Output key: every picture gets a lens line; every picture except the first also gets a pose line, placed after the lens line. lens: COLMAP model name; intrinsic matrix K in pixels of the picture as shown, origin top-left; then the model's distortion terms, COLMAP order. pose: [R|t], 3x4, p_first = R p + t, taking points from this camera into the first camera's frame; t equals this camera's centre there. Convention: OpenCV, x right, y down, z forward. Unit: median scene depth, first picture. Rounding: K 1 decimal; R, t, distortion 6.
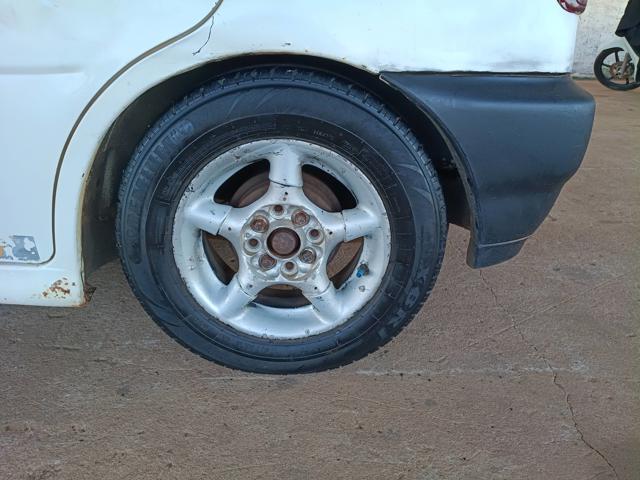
lens RADIAL K [[485.1, 0, 319.1], [0, 485.1, 241.1], [0, 0, 1]] dist [-0.044483, 0.017409]
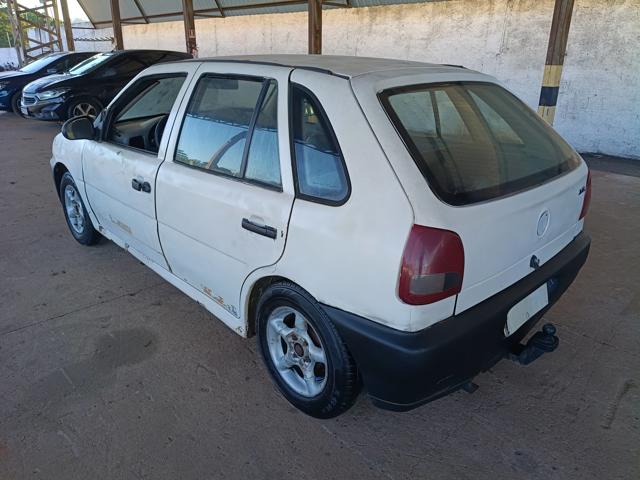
lens RADIAL K [[485.1, 0, 320.2], [0, 485.1, 239.0], [0, 0, 1]] dist [-0.044483, 0.017409]
pose [[0.657049, 0.267227, -0.704894, 1.487169], [-0.301966, 0.950064, 0.078701, -0.717490], [0.690726, 0.161144, 0.704933, -0.632402]]
